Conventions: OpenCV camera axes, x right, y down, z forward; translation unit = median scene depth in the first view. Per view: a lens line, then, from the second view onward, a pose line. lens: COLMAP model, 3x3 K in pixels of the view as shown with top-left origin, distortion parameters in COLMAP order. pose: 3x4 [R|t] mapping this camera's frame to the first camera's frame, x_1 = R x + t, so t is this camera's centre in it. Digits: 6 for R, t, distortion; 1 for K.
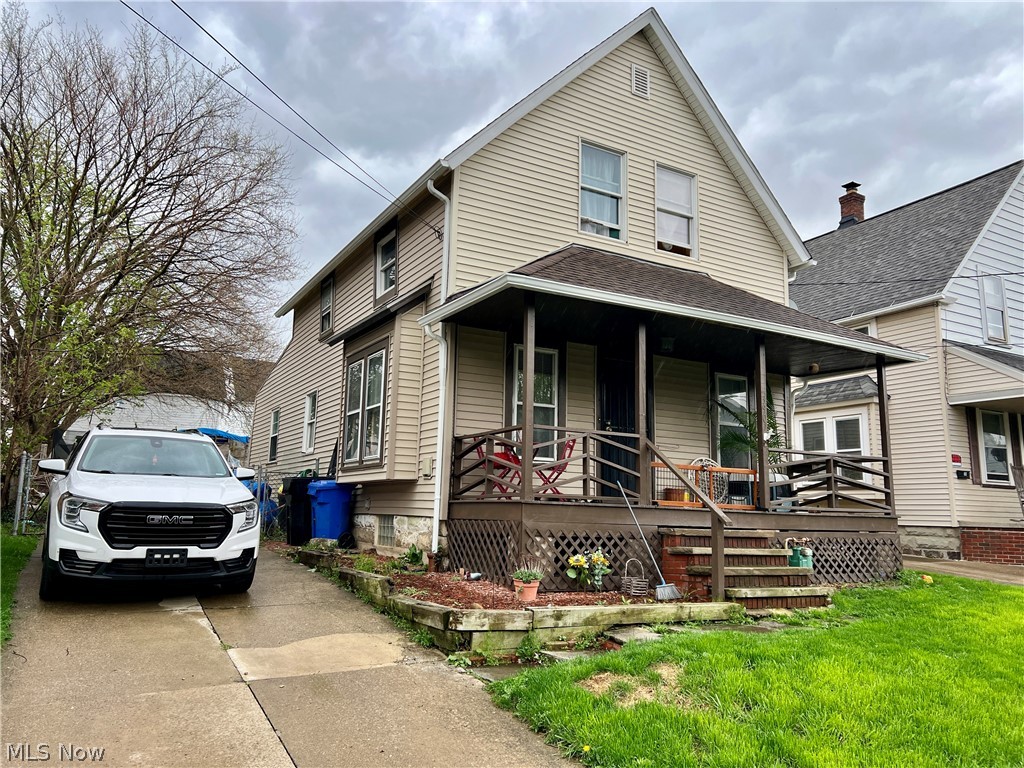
lens RADIAL K [[753.3, 0, 512.0], [0, 753.3, 384.0], [0, 0, 1]] dist [0.057409, -0.000381]
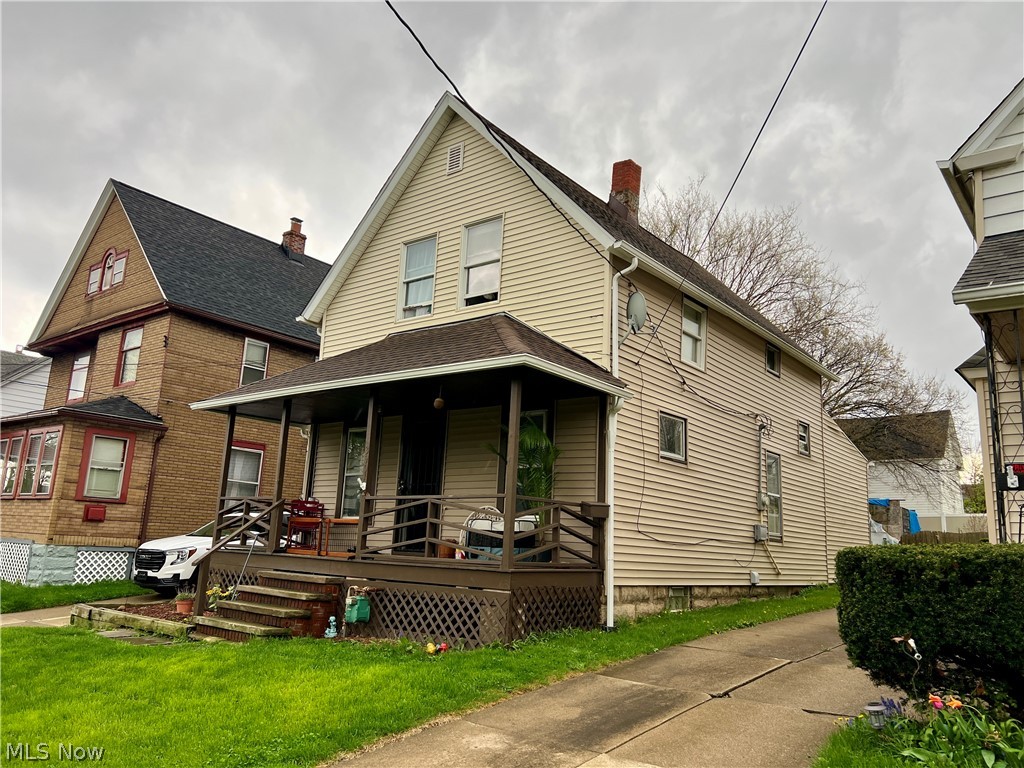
lens RADIAL K [[778.8, 0, 512.0], [0, 778.8, 384.0], [0, 0, 1]] dist [0.097629, -0.000965]
pose [[0.361352, -0.193120, -0.912211, 1.255068], [0.116907, 0.979980, -0.161157, 0.113354], [0.925072, -0.048409, 0.376695, 0.698622]]
